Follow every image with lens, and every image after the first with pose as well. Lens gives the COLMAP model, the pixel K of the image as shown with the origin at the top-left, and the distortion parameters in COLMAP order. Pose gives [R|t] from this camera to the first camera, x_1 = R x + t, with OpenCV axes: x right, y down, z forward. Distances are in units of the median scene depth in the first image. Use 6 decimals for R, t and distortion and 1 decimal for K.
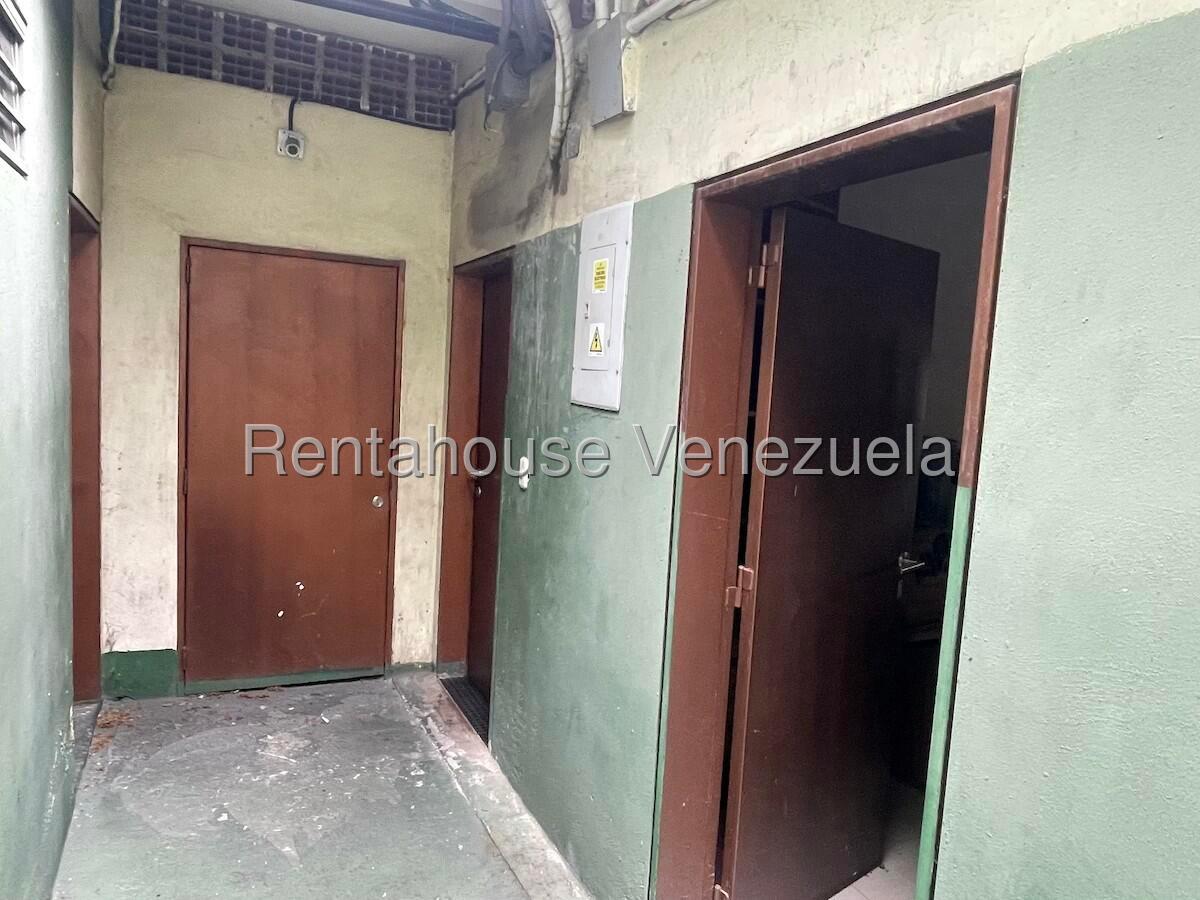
lens RADIAL K [[820.7, 0, 589.9], [0, 820.7, 443.6], [0, 0, 1]] dist [0.007187, -0.030796]
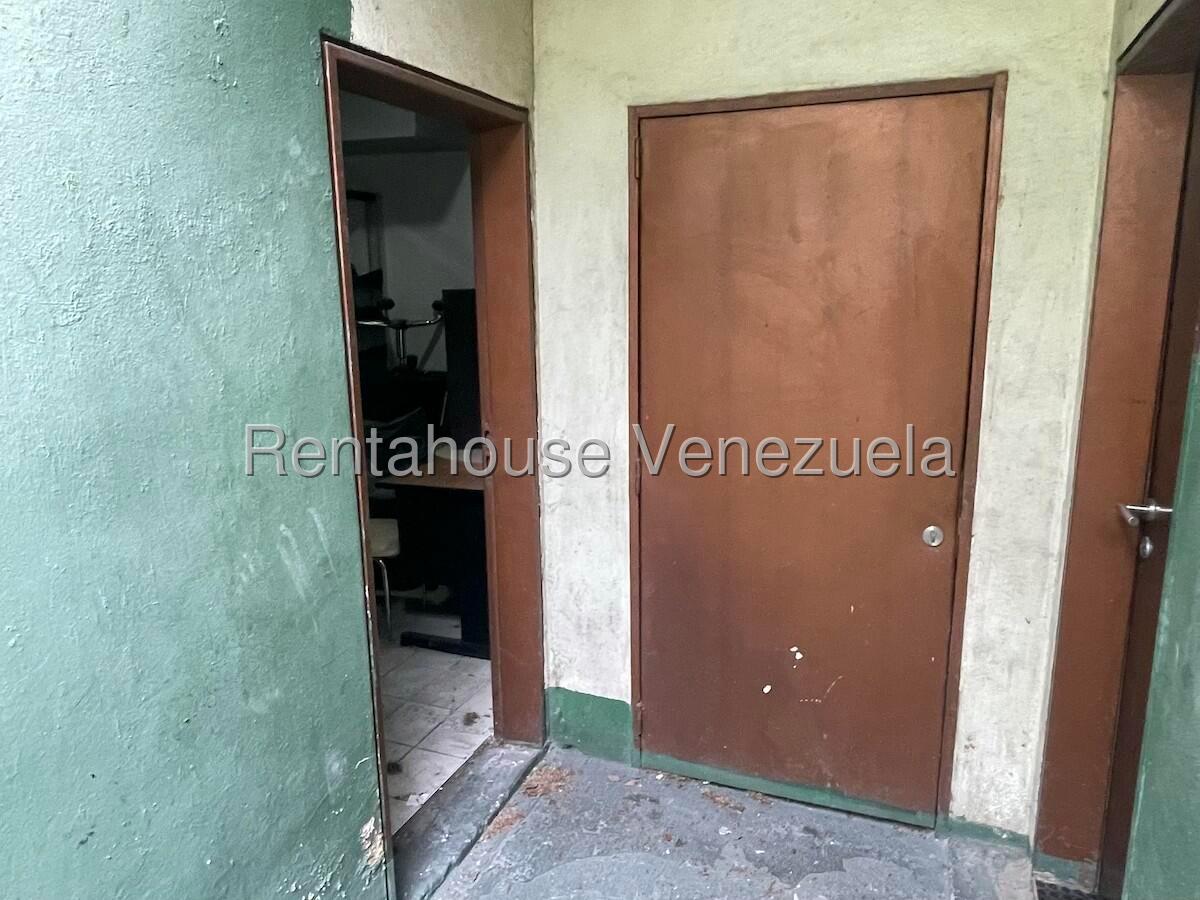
lens RADIAL K [[820.7, 0, 589.9], [0, 820.7, 443.6], [0, 0, 1]] dist [0.007187, -0.030796]
pose [[0.686438, 0.073679, -0.723446, -0.023212], [-0.008772, 0.995620, 0.093075, -0.043651], [0.727136, -0.057544, 0.684078, 0.493777]]
